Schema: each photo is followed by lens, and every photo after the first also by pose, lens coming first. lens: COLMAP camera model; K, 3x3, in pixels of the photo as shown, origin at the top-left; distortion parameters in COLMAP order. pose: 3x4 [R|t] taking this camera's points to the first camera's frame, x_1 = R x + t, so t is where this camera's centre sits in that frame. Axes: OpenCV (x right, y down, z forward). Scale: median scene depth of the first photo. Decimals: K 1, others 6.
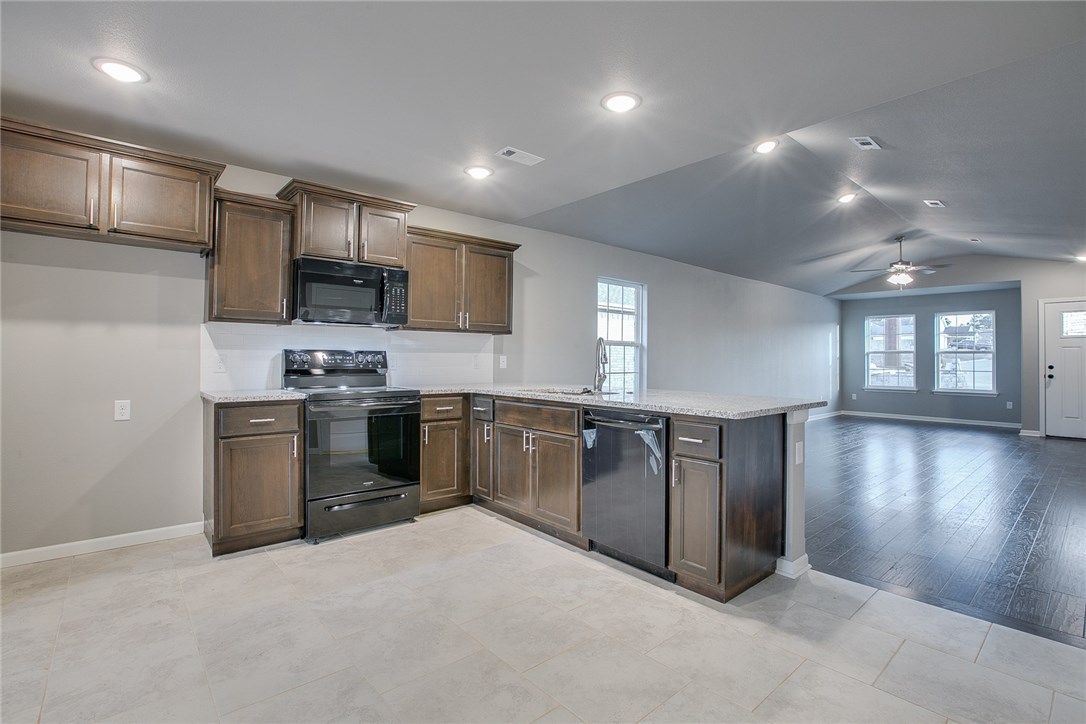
lens RADIAL K [[504.4, 0, 543.4], [0, 504.4, 352.5], [0, 0, 1]] dist [-0.034397, 0.005058]
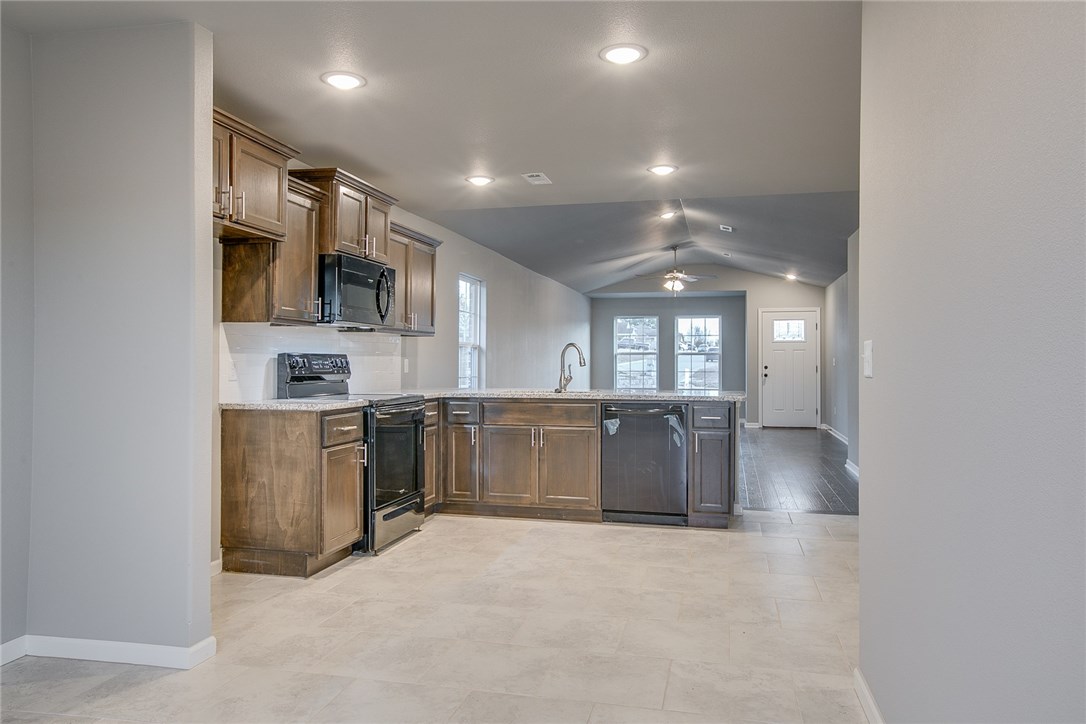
lens RADIAL K [[746.3, 0, 550.0], [0, 746.3, 364.2], [0, 0, 1]] dist [0.002463, -0.000387]
pose [[0.814166, -0.006822, 0.580592, -0.487503], [-0.002946, 0.999870, 0.015881, -0.004462], [-0.580624, -0.014640, 0.814040, -0.174239]]
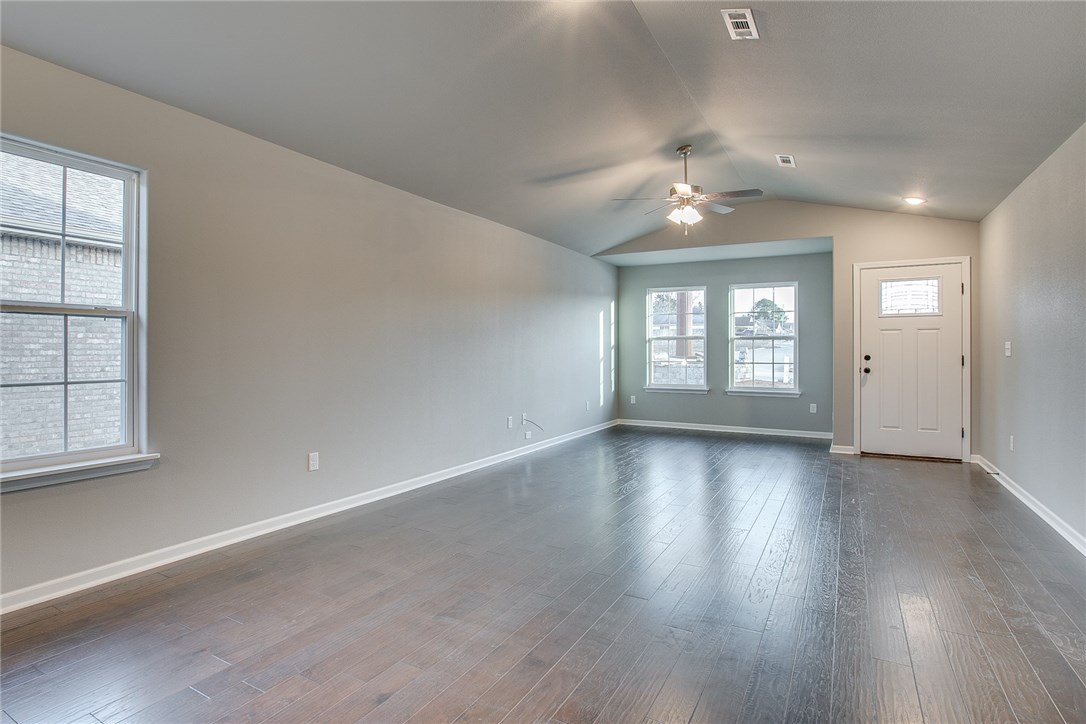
lens RADIAL K [[566.2, 0, 533.3], [0, 566.2, 351.9], [0, 0, 1]] dist [-0.013946, 0.001713]
pose [[0.940760, -0.007337, 0.338995, 0.346929], [0.000950, 0.999819, 0.019003, 0.006543], [-0.339073, -0.017556, 0.940596, 0.456761]]
